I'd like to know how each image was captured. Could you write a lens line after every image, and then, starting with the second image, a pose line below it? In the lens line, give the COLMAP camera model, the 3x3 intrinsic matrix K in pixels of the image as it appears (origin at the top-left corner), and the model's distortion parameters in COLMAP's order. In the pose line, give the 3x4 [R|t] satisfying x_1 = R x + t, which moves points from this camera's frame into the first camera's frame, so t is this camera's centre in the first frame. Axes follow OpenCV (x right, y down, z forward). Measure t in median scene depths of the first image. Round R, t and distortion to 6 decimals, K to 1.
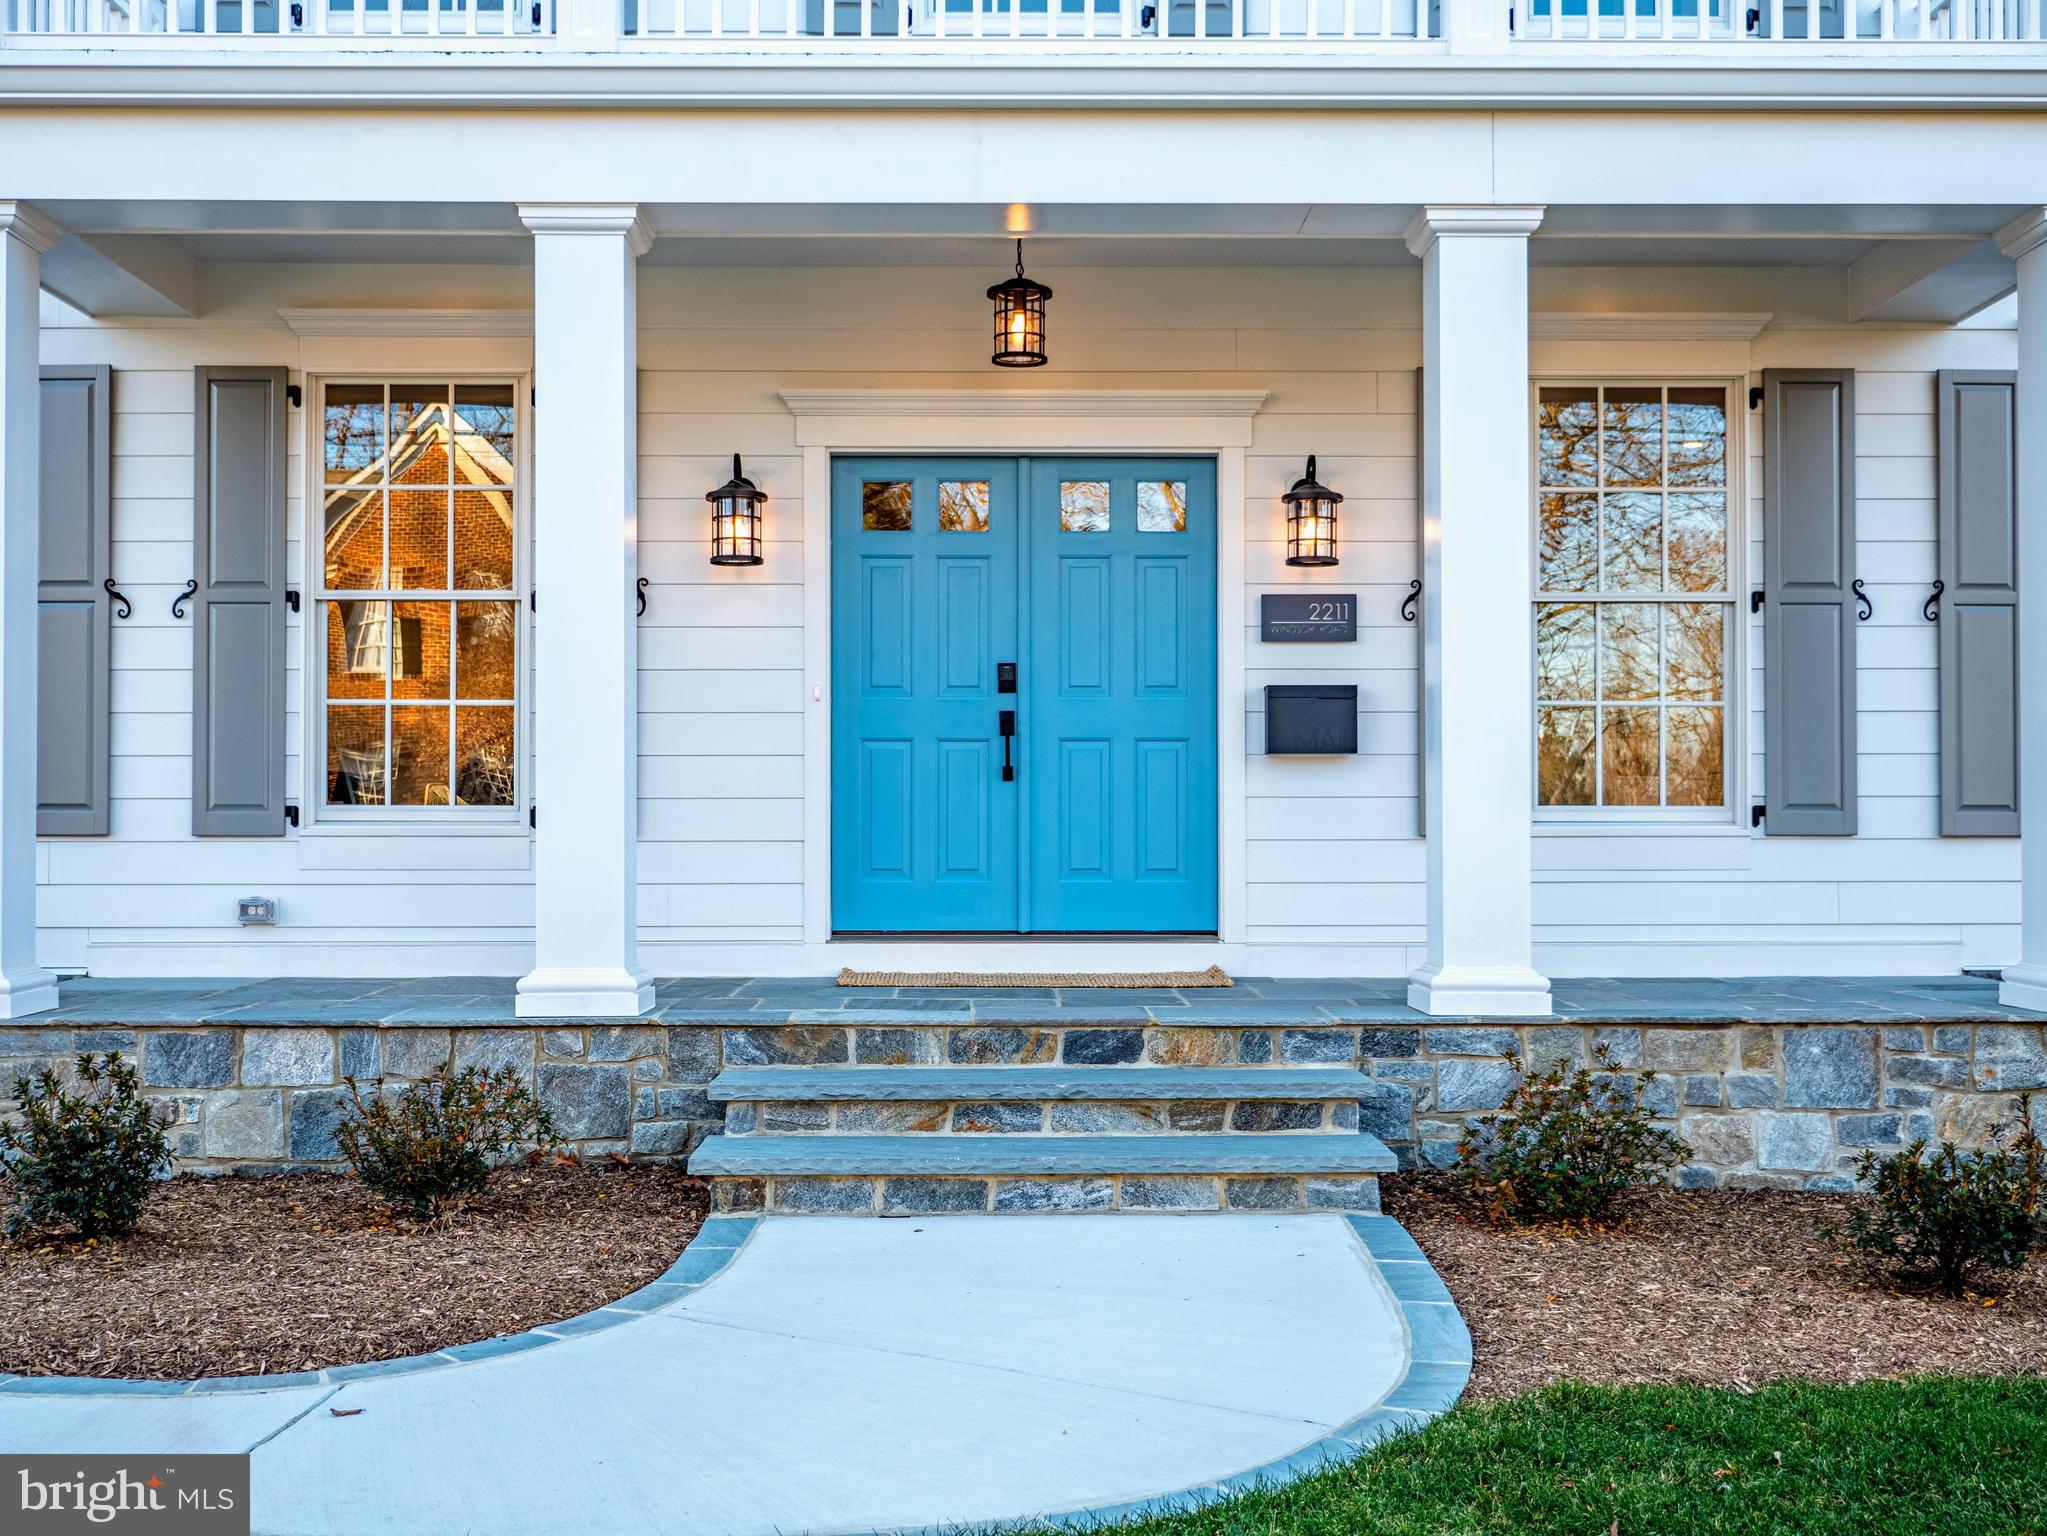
lens RADIAL K [[2393.6, 0, 1001.7], [0, 2393.6, 815.6], [0, 0, 1]] dist [-0.011024, 0.000000]
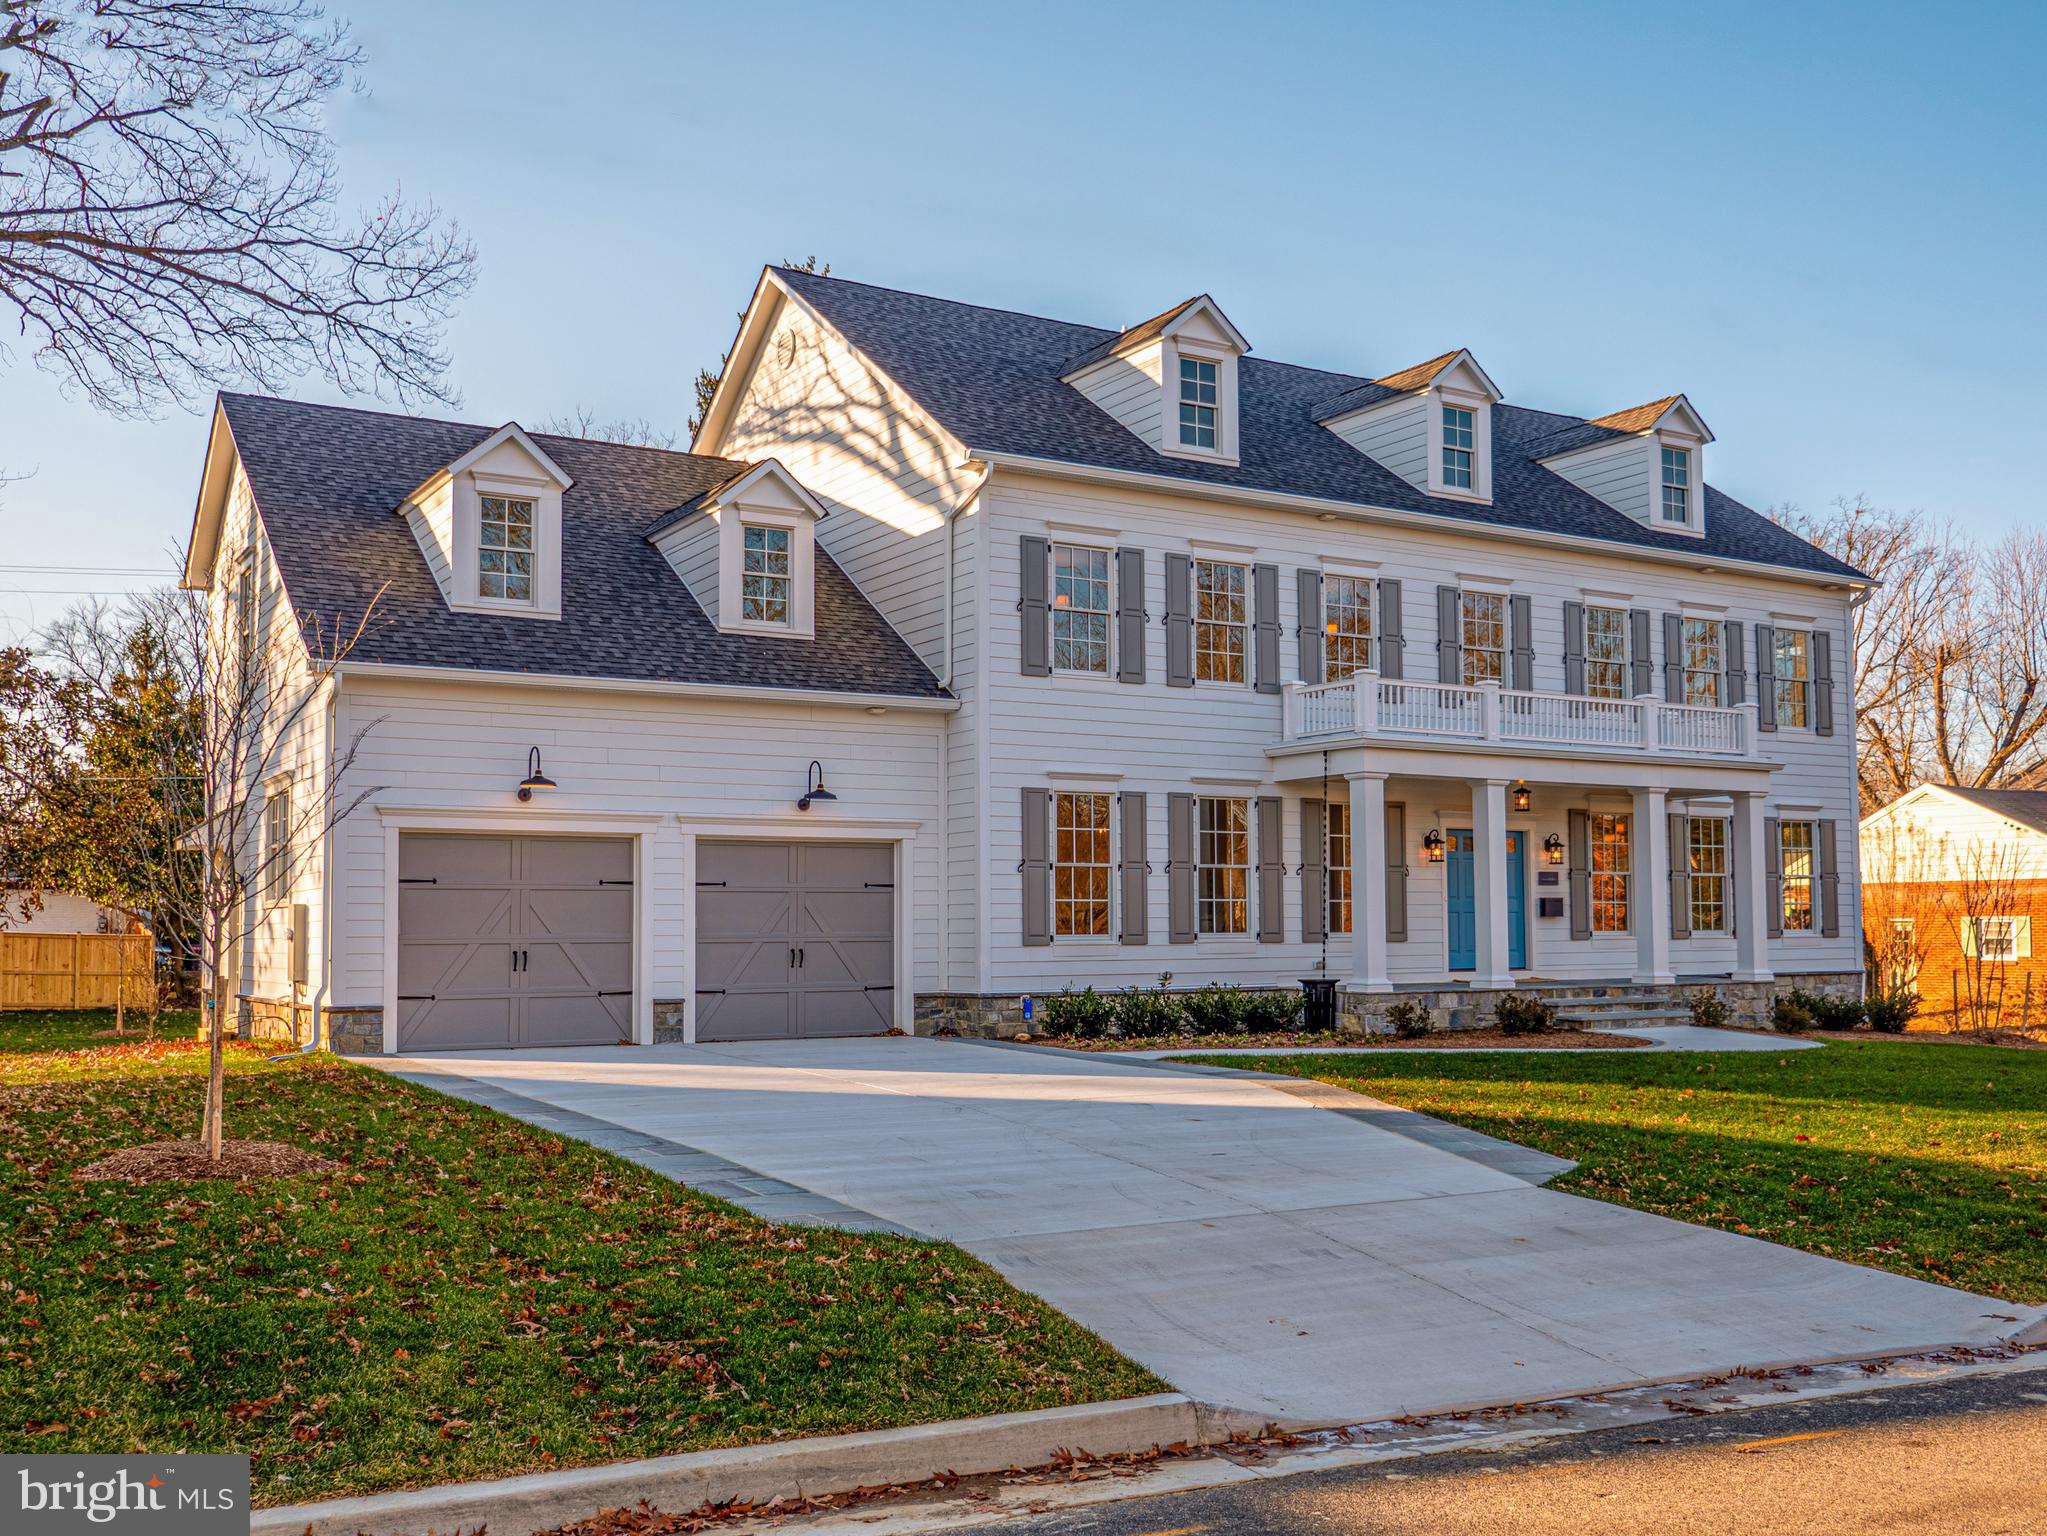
lens RADIAL K [[1927.4, 0, 1062.9], [0, 1927.4, 836.6], [0, 0, 1]] dist [-0.020813, 0.000000]
pose [[0.858239, 0.020975, 0.512821, -2.382217], [0.000834, 0.999106, -0.042261, -0.030521], [-0.513249, 0.036698, 0.857455, -1.313217]]
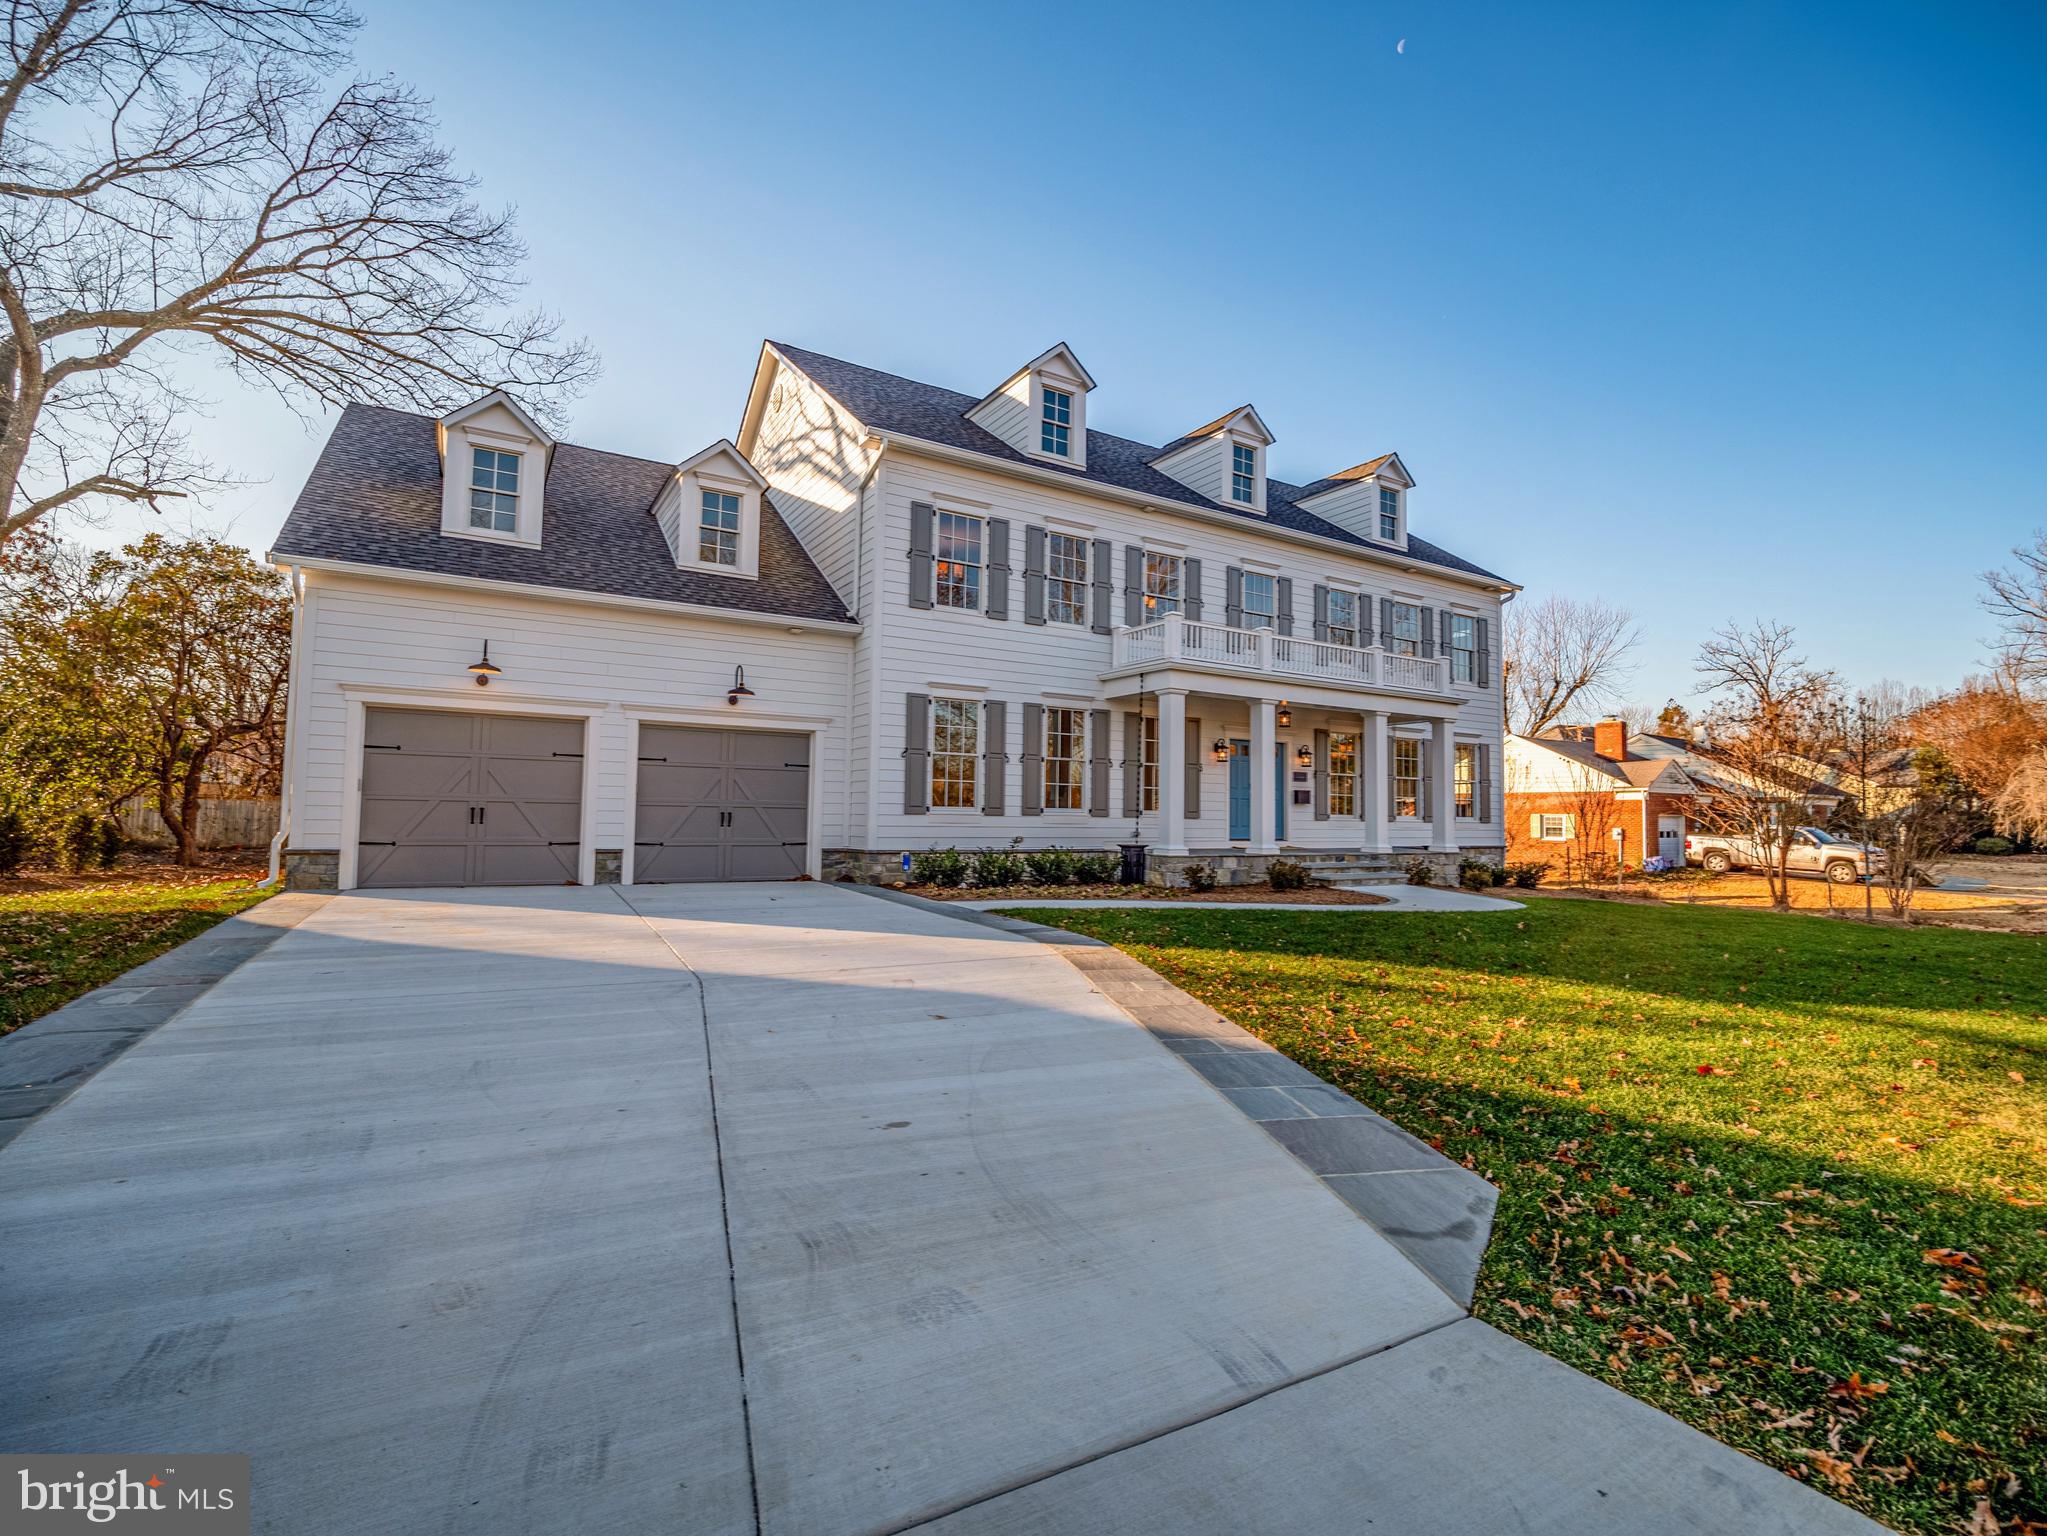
lens RADIAL K [[927.8, 0, 1025.5], [0, 927.8, 767.5], [0, 0, 1]] dist [-0.007965, -0.002118]
pose [[0.862340, 0.040981, 0.504669, -1.659287], [-0.021580, 0.998788, -0.044232, -0.004252], [-0.505870, 0.027252, 0.862179, -0.479100]]
